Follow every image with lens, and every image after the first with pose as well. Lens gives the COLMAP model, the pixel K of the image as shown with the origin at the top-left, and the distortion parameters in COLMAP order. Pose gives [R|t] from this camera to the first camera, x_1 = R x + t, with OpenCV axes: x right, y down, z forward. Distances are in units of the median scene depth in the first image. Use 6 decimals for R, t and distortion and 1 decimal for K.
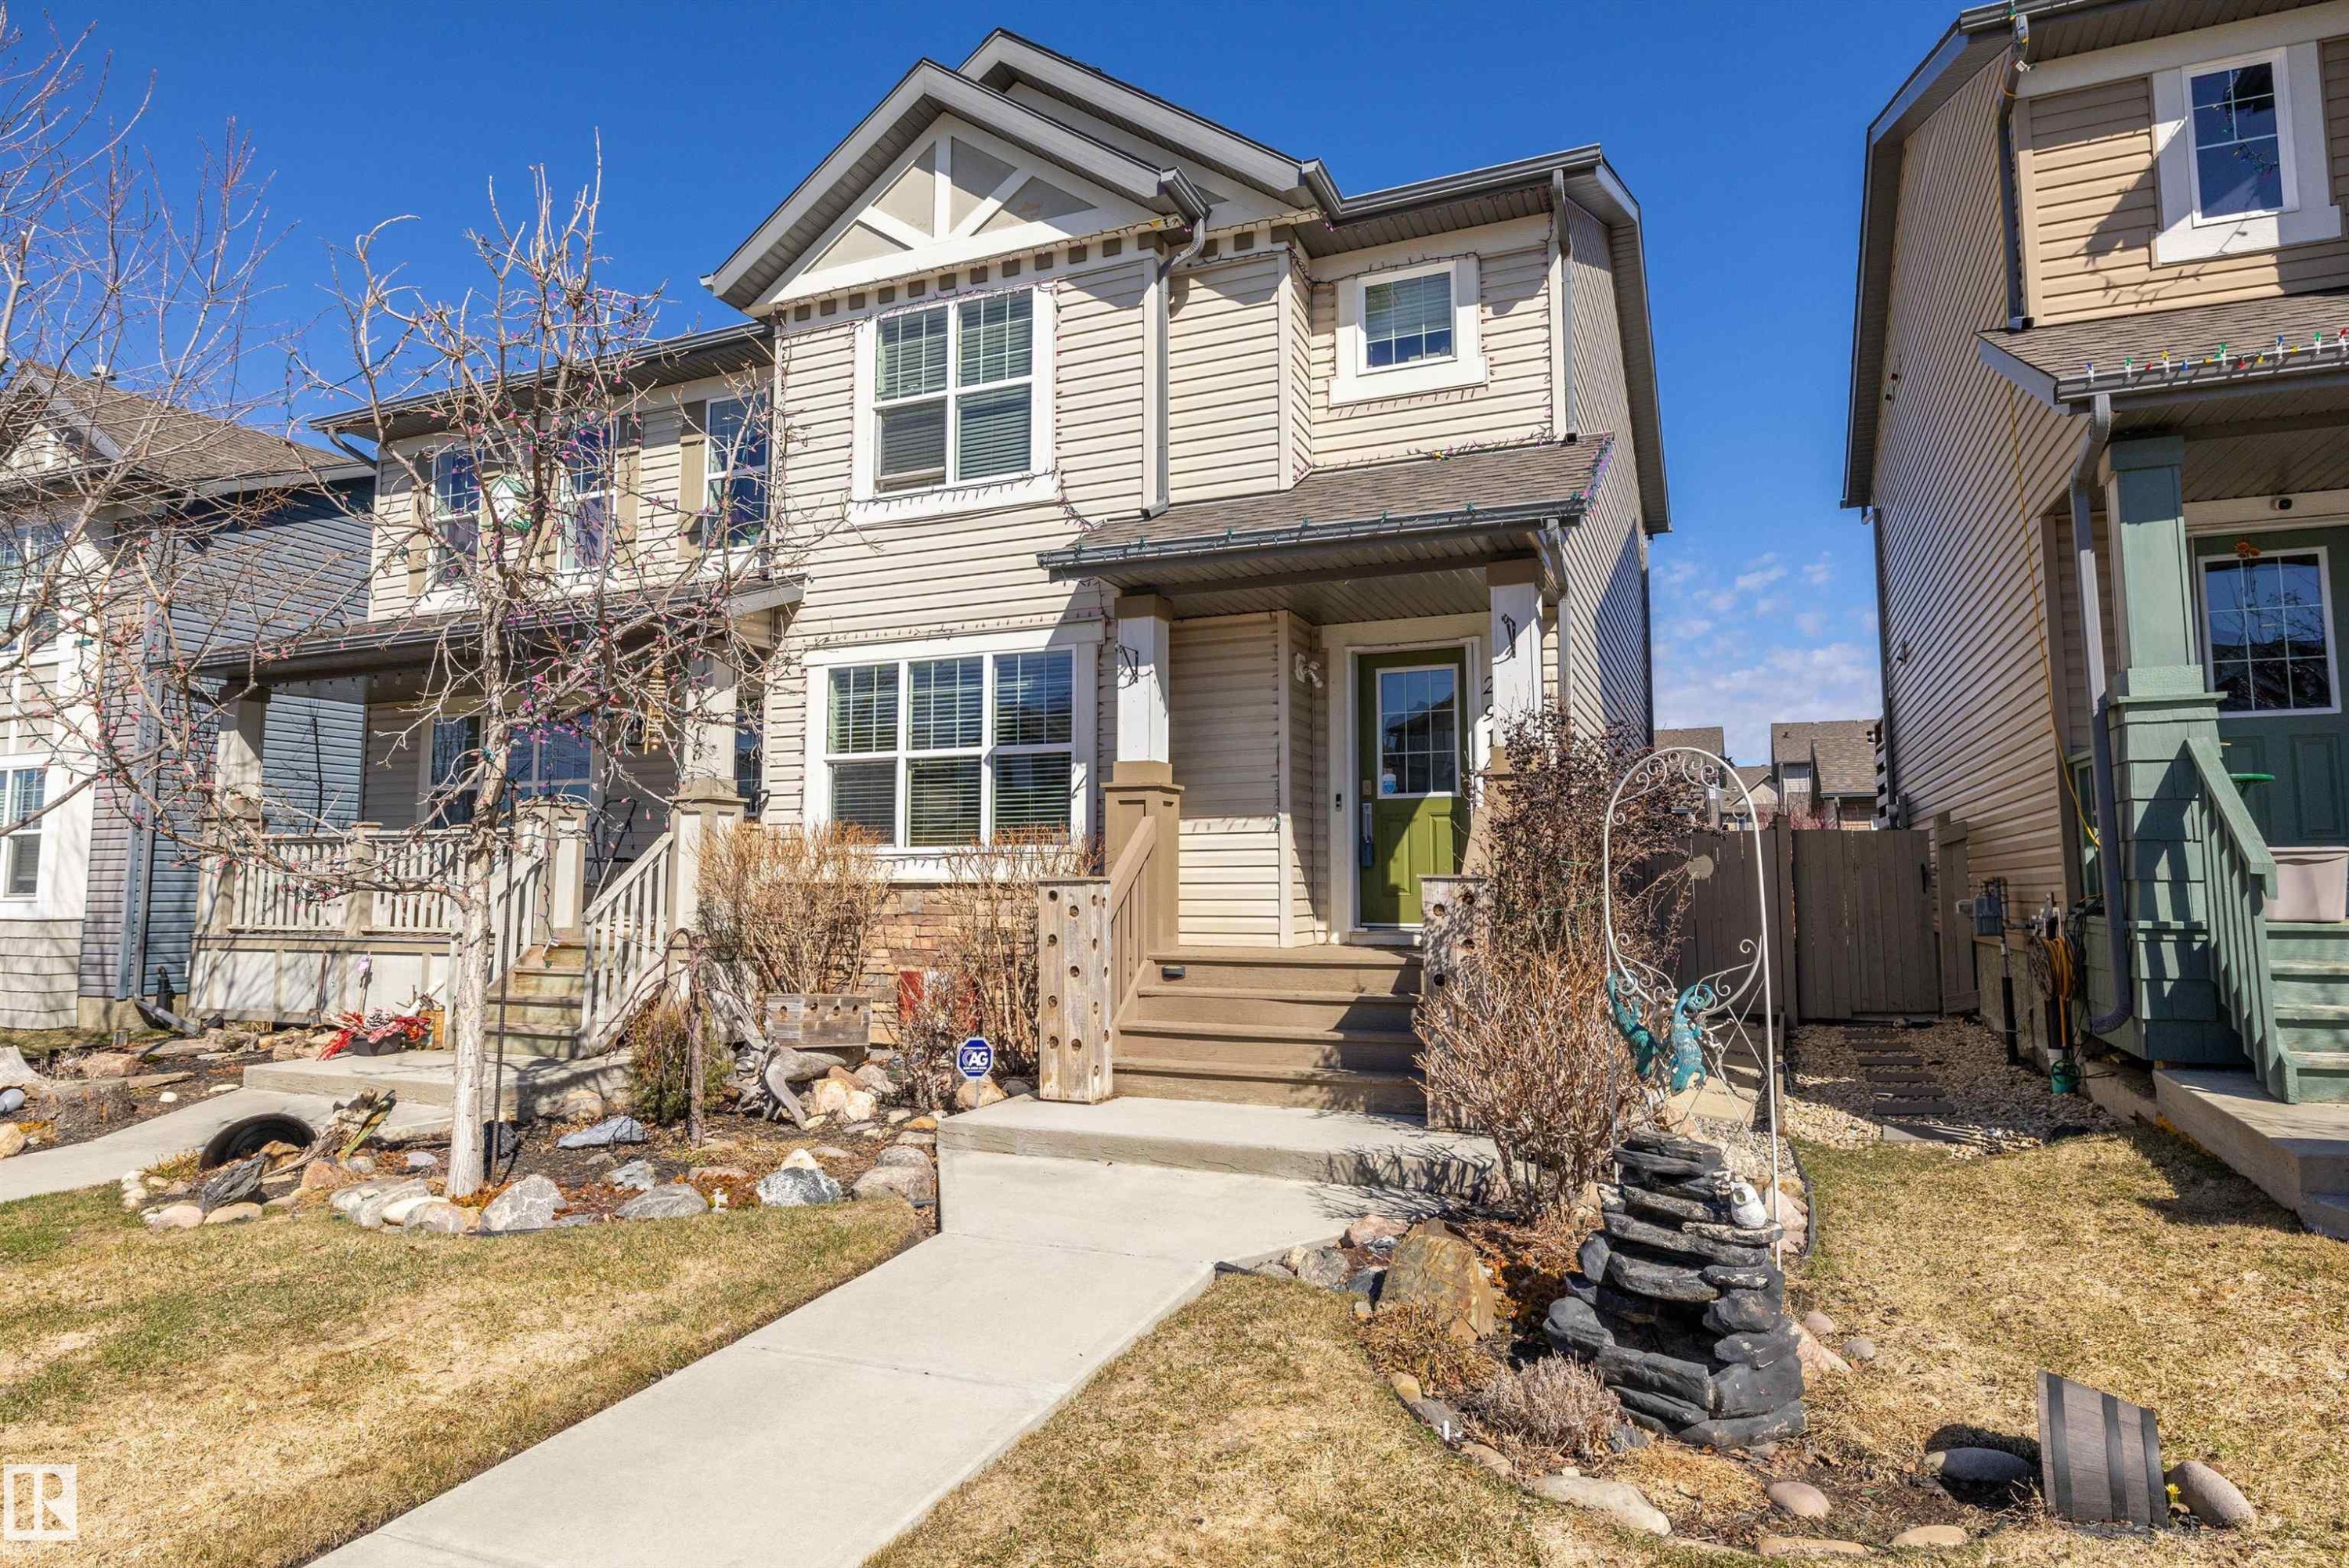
lens RADIAL K [[1326.8, 0, 1134.7], [0, 1326.8, 748.3], [0, 0, 1]] dist [0.000558, 0.000135]
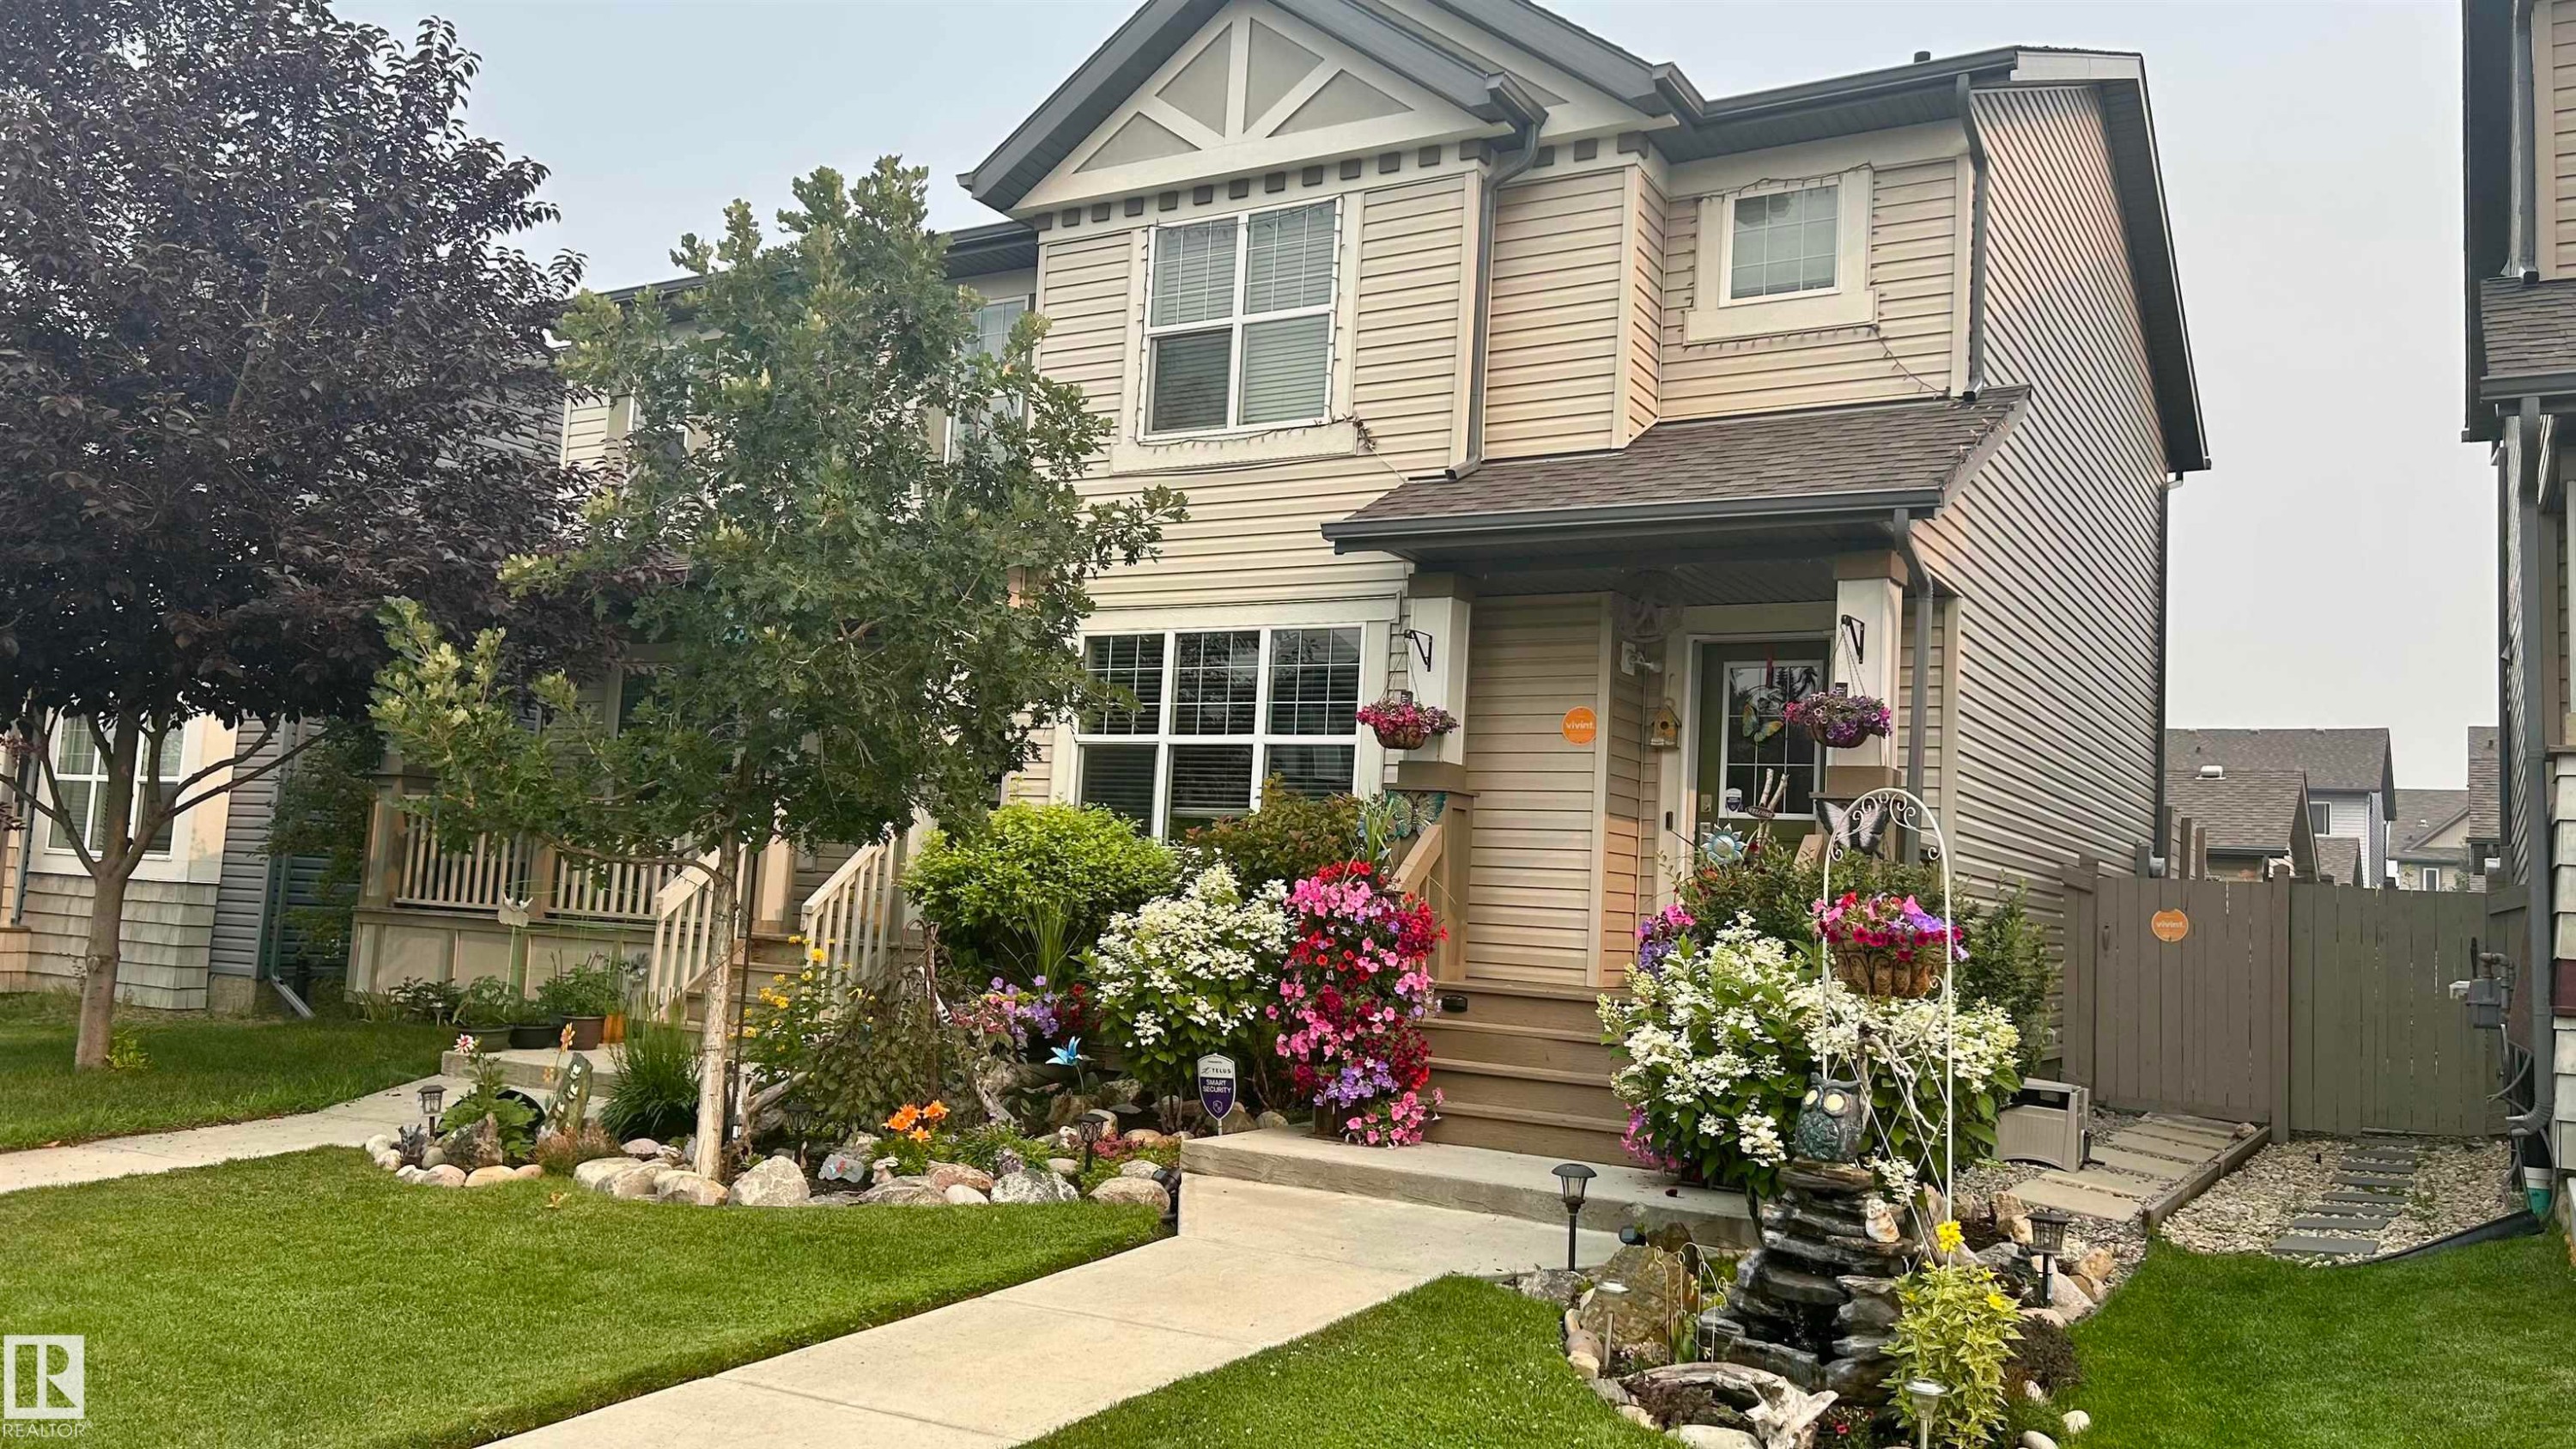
lens RADIAL K [[1929.7, 0, 1286.1], [0, 1929.7, 718.7], [0, 0, 1]] dist [0.042966, 0.000426]
pose [[0.992498, 0.041787, -0.114902, 0.048690], [-0.041415, 0.999126, 0.005624, -0.019318], [0.115037, -0.000823, 0.993361, -0.244621]]
